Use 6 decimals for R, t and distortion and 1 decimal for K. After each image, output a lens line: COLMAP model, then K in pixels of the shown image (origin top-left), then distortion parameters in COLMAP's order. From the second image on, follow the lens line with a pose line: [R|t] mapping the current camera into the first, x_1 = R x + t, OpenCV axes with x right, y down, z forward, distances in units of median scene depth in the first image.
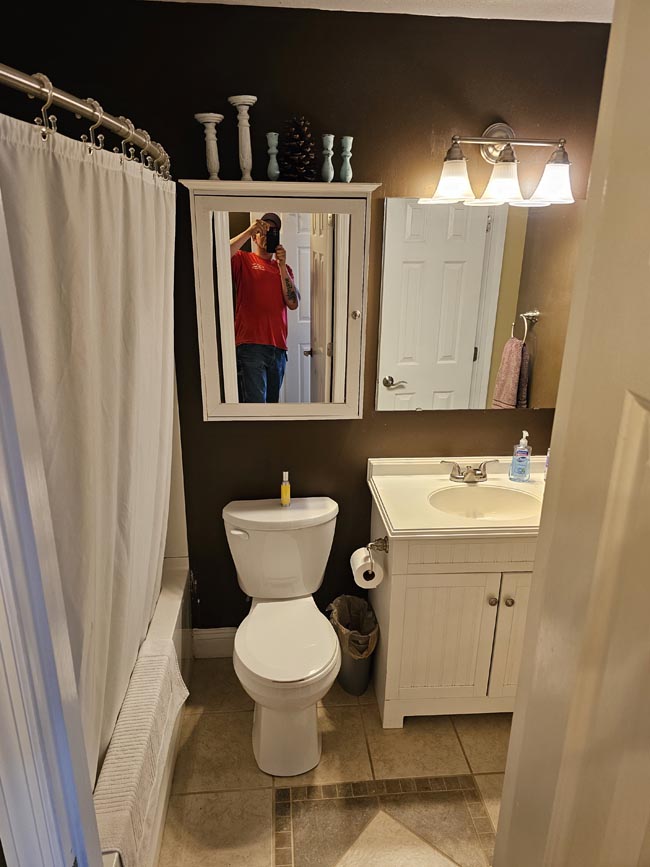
lens RADIAL K [[575.1, 0, 322.0], [0, 575.1, 438.3], [0, 0, 1]] dist [0.052868, -0.046706]
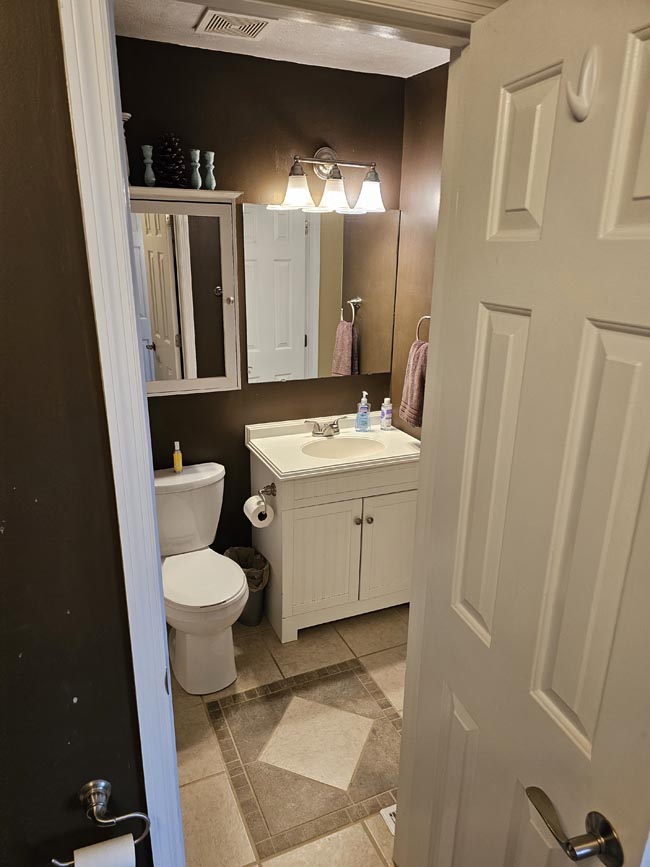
lens RADIAL K [[575.1, 0, 316.7], [0, 575.1, 443.0], [0, 0, 1]] dist [0.052868, -0.046706]
pose [[0.945841, -0.103194, 0.307792, -0.168642], [0.102175, 0.994576, 0.019470, 0.073391], [-0.308132, 0.013034, 0.951254, -0.190131]]
